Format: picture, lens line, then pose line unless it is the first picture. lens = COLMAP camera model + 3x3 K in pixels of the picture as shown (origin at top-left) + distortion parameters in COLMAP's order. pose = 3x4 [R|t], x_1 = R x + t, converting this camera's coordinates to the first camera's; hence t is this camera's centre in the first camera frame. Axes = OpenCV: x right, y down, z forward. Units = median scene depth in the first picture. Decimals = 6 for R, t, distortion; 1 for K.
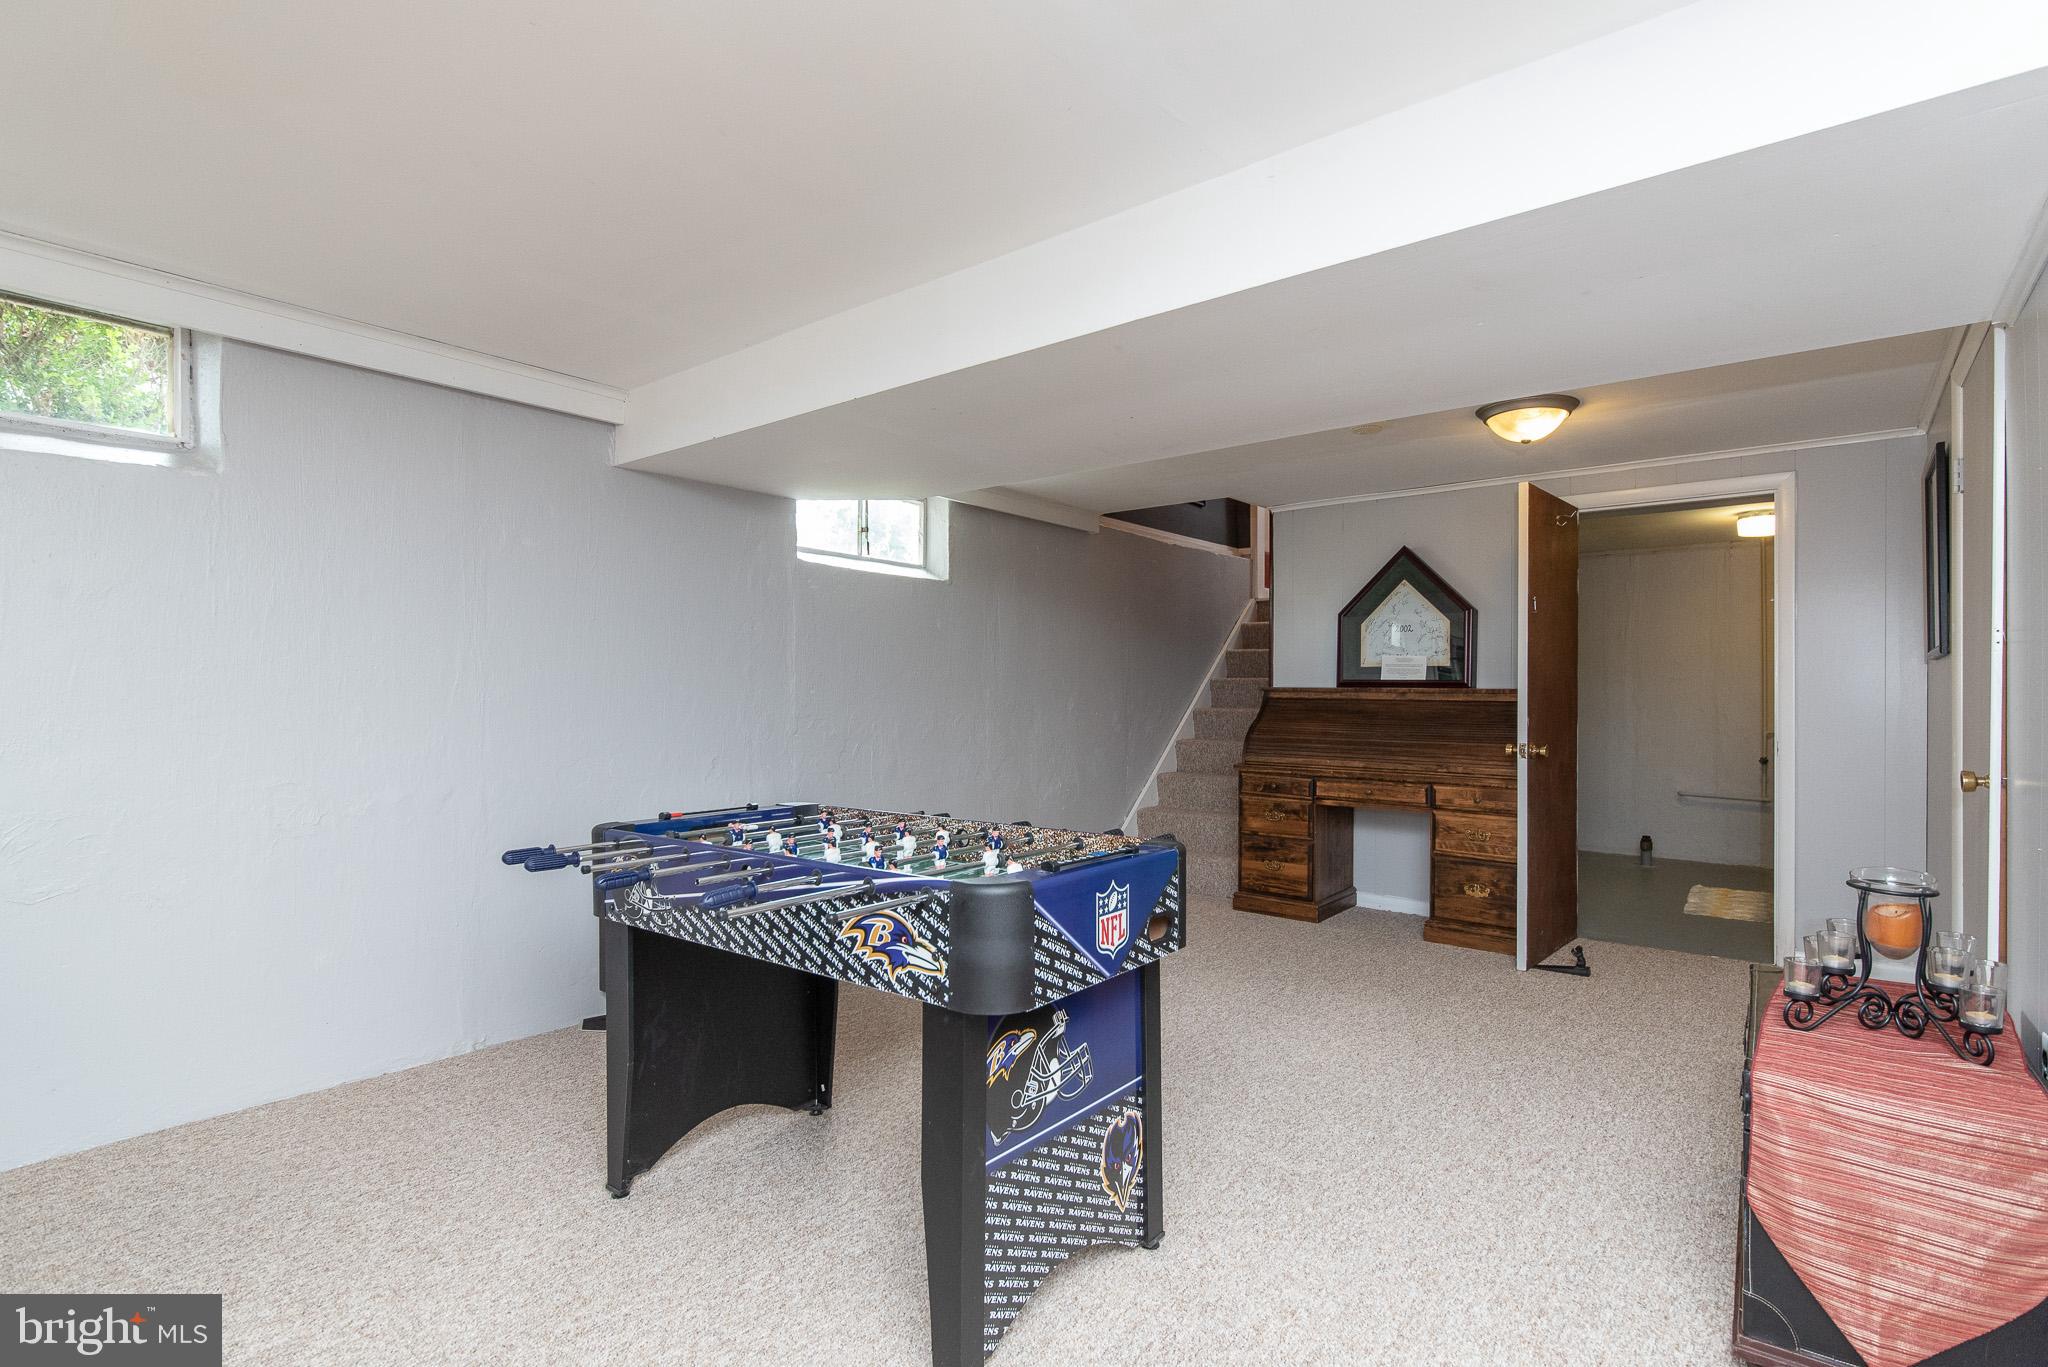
lens RADIAL K [[1003.9, 0, 1044.2], [0, 1003.9, 693.1], [0, 0, 1]] dist [-0.003462, -0.000139]
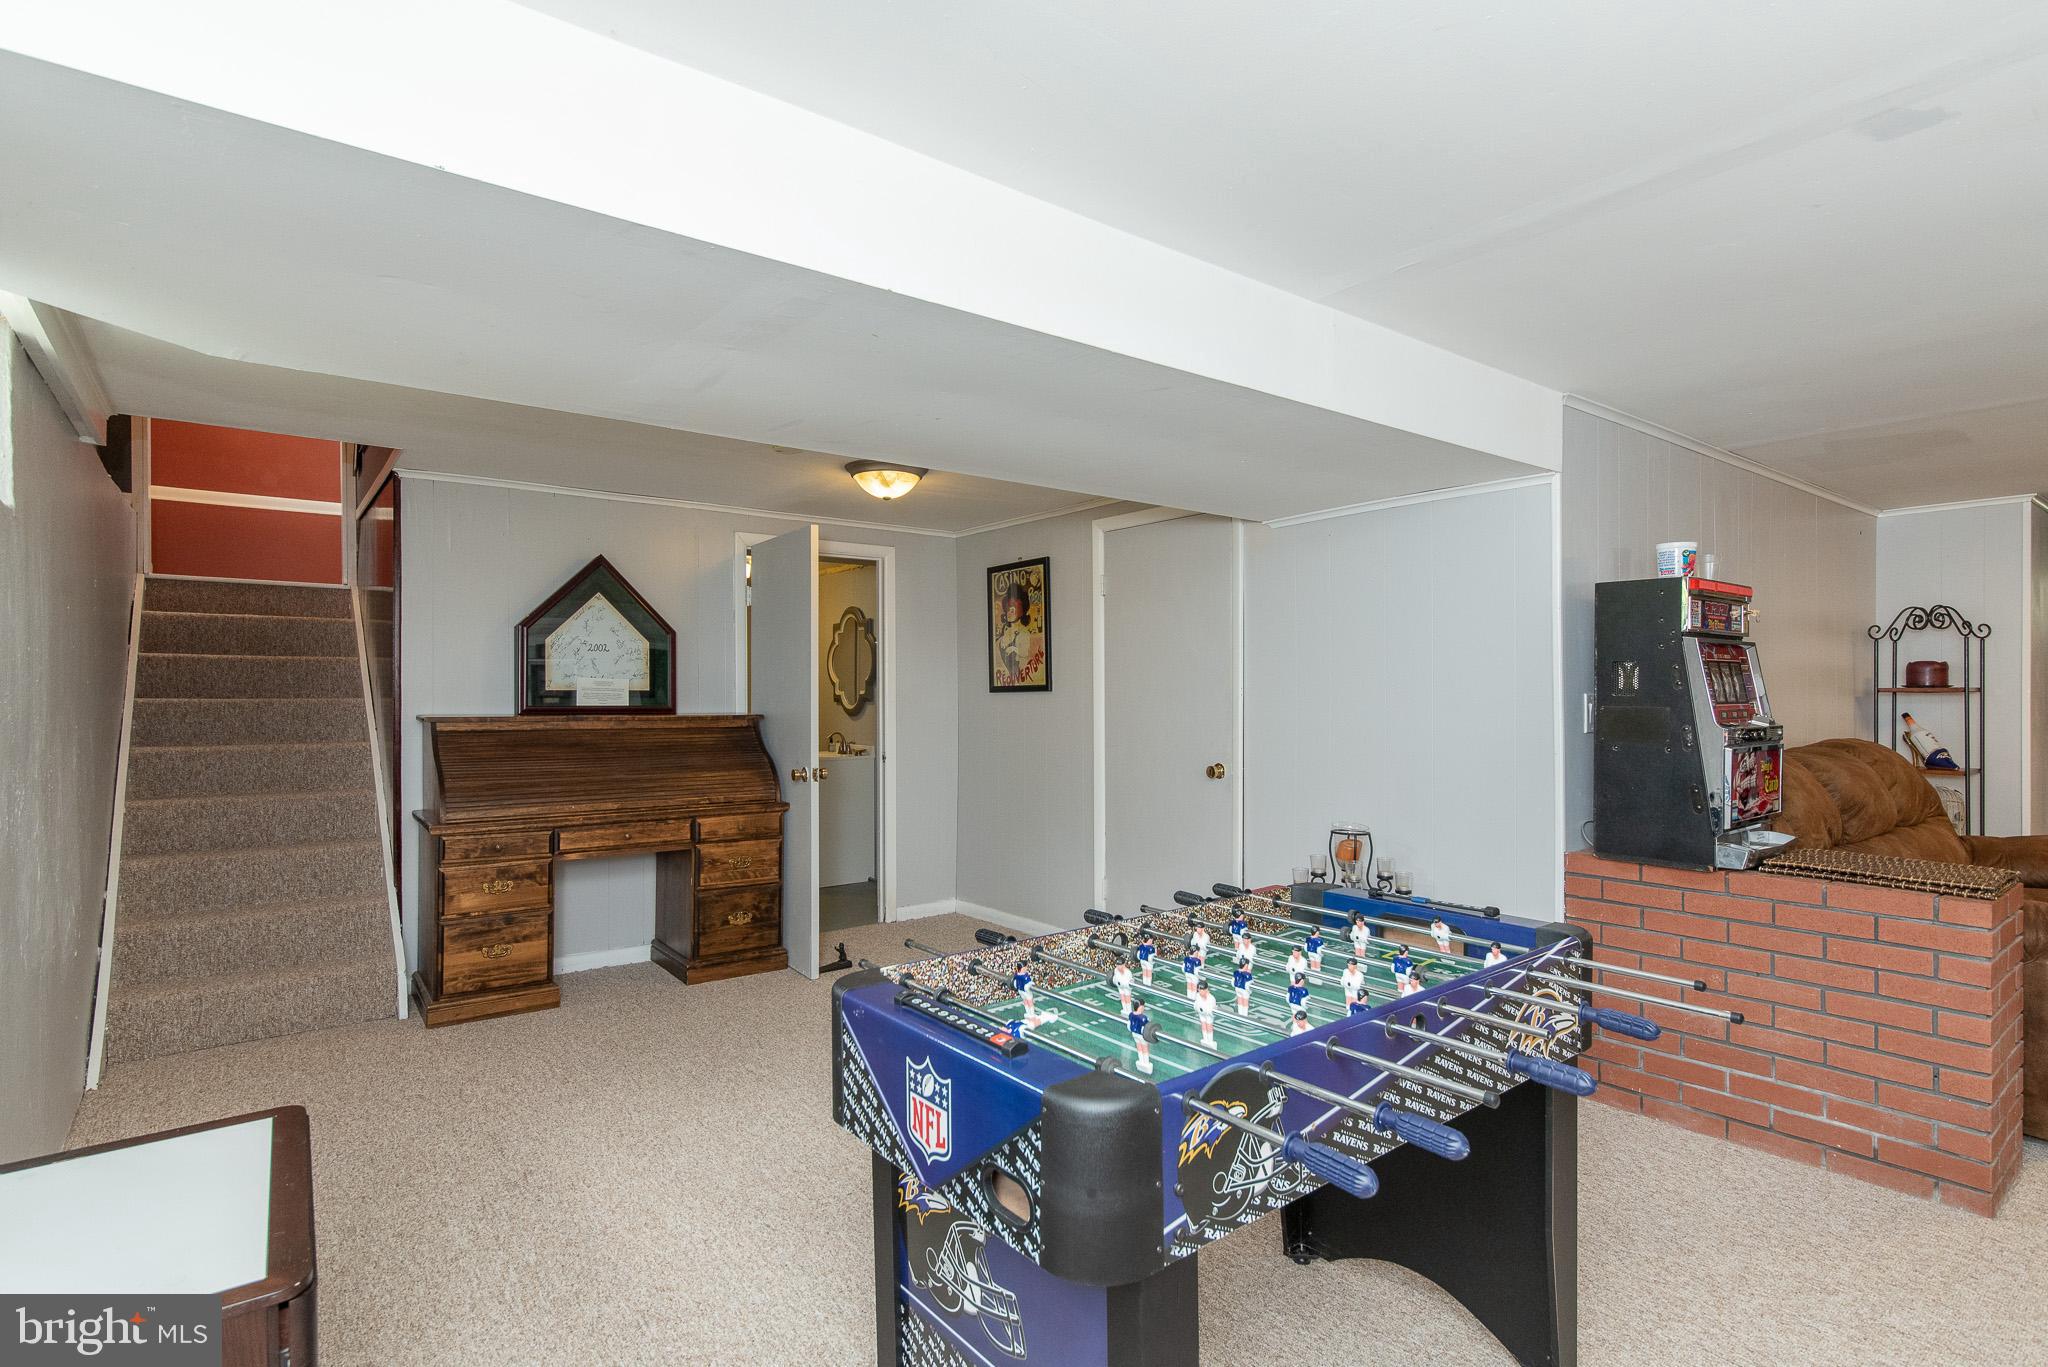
lens RADIAL K [[1003.9, 0, 1038.2], [0, 1003.9, 691.7], [0, 0, 1]] dist [-0.003462, -0.000139]
pose [[0.245460, -0.004942, 0.969394, -0.416362], [0.004155, 0.999983, 0.004046, -0.028016], [-0.969398, 0.003035, 0.245476, 0.417782]]
